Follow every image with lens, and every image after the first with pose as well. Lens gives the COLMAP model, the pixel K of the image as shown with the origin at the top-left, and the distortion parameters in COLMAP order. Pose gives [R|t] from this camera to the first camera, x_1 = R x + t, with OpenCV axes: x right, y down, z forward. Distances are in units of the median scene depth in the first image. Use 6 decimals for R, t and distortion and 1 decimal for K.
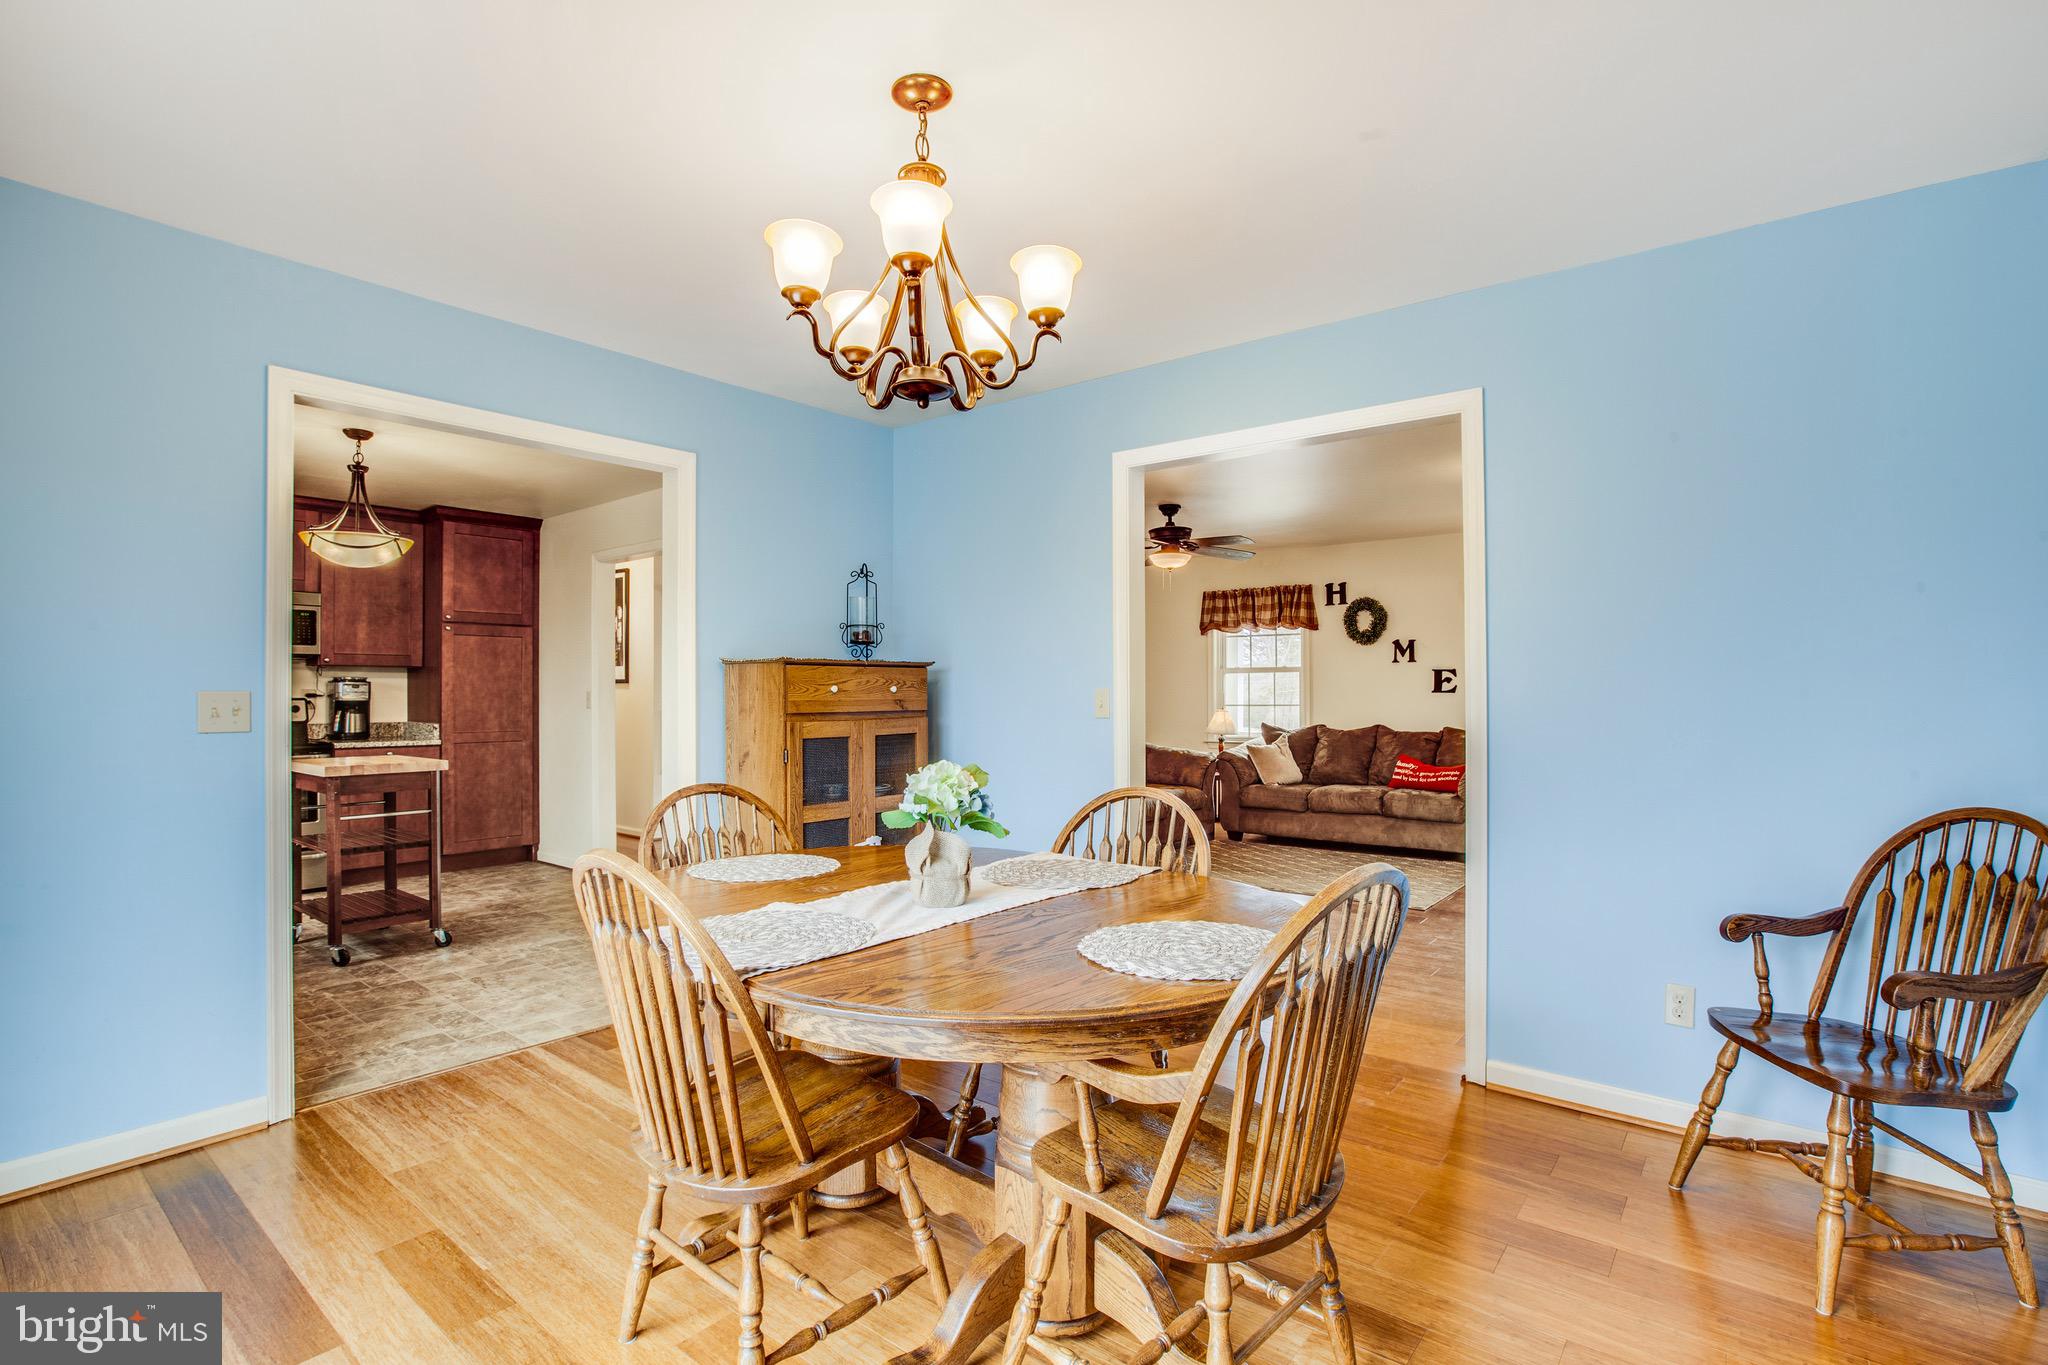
lens RADIAL K [[944.6, 0, 1073.9], [0, 944.6, 690.9], [0, 0, 1]] dist [0.000326, 0.000022]
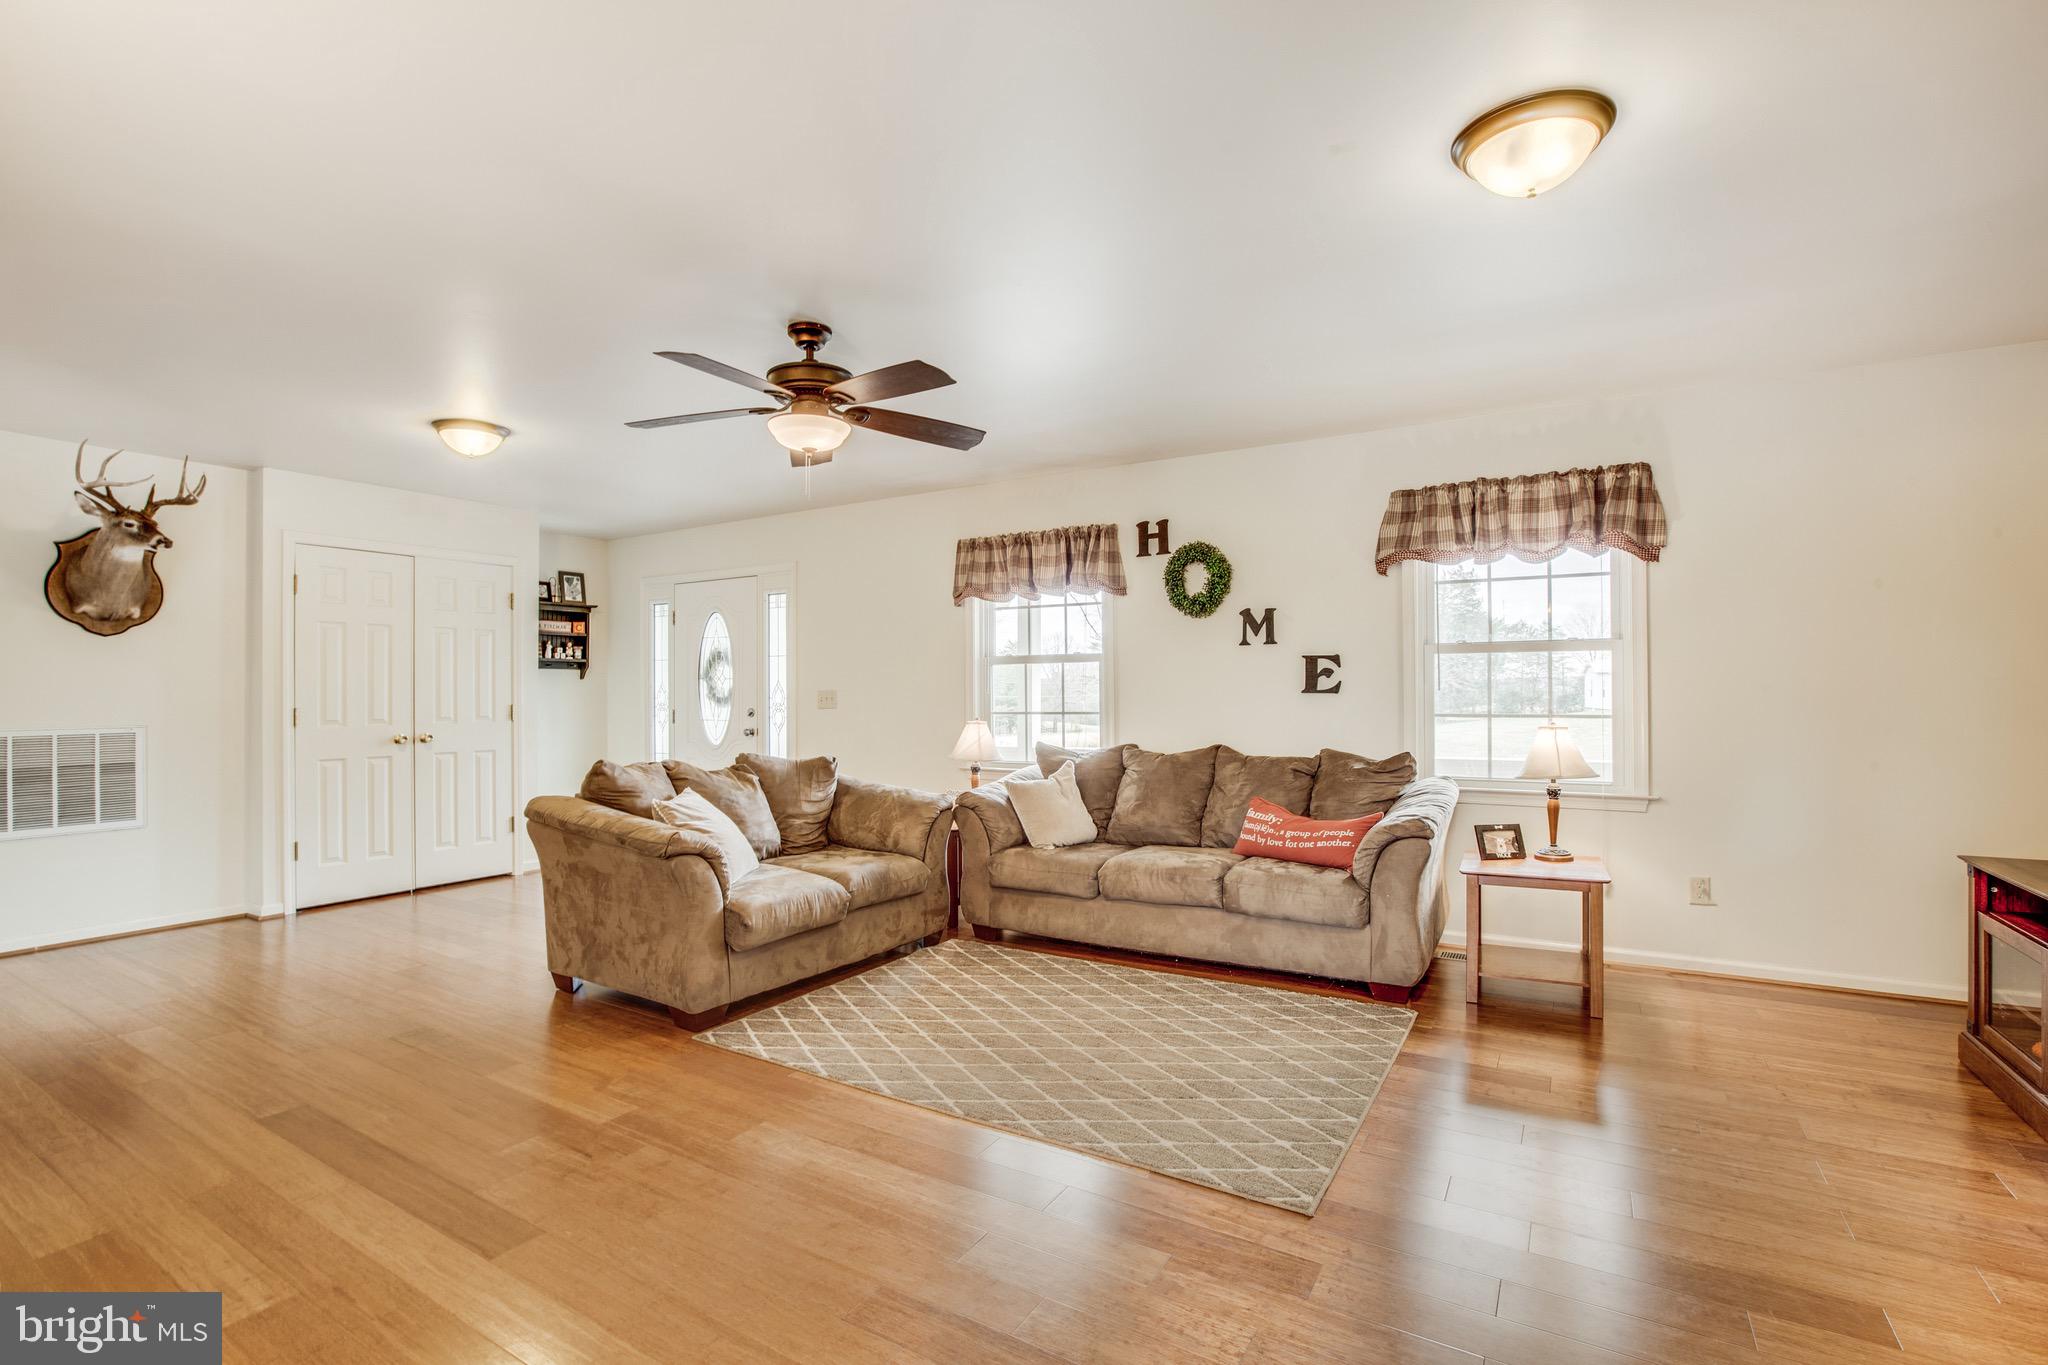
lens RADIAL K [[953.9, 0, 1024.0], [0, 953.9, 682.5], [0, 0, 1]] dist [-0.000300, 0.000090]
pose [[0.995254, -0.001308, 0.097303, 0.133375], [0.002521, 0.999921, -0.012348, 0.002113], [-0.097279, 0.012535, 0.995178, 0.385491]]
